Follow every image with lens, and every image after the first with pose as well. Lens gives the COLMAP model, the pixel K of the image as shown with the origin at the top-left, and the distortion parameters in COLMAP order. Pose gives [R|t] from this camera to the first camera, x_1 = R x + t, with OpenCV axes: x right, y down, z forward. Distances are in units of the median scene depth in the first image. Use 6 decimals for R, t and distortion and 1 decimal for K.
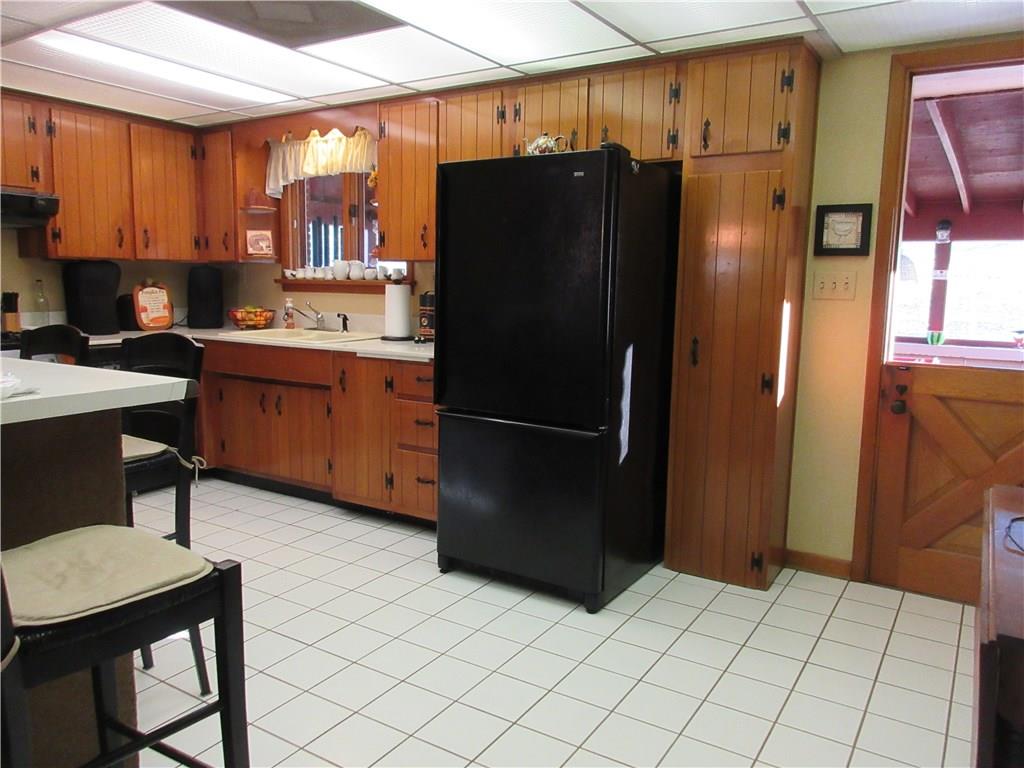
lens RADIAL K [[768.3, 0, 512.9], [0, 768.3, 382.8], [0, 0, 1]] dist [0.014778, -0.003037]
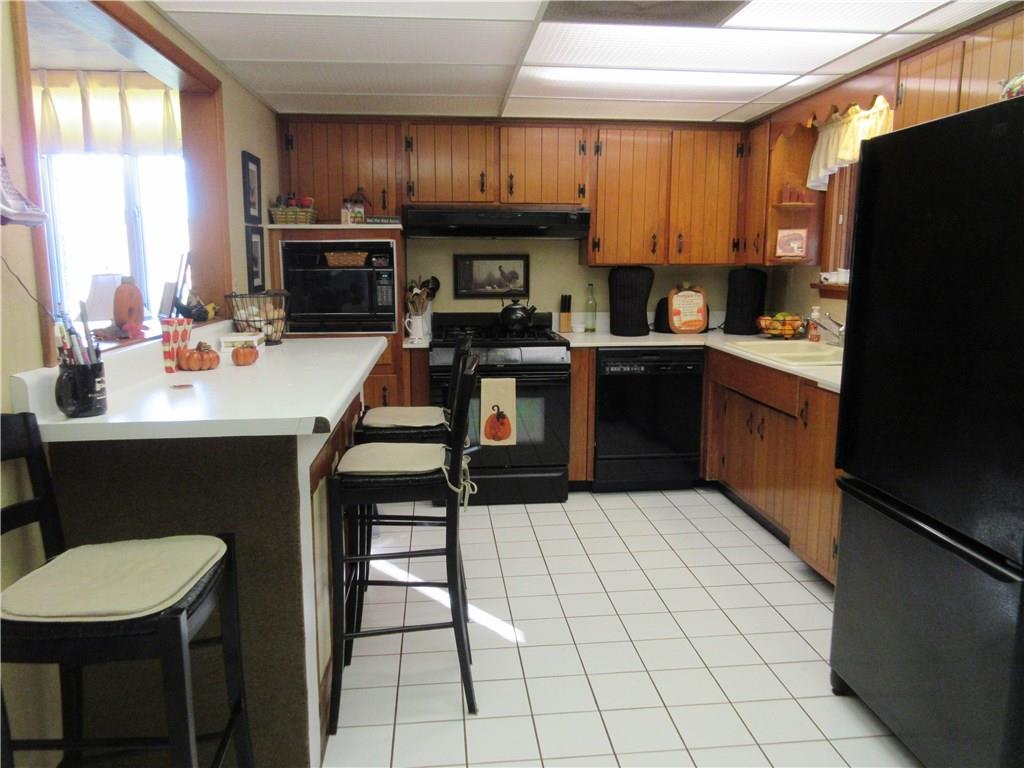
lens RADIAL K [[768.3, 0, 514.4], [0, 768.3, 382.1], [0, 0, 1]] dist [0.014778, -0.003037]
pose [[0.620136, 0.113907, -0.776181, 0.186673], [-0.099551, 0.992830, 0.066165, -0.050130], [0.778152, 0.036238, 0.627029, 0.200021]]
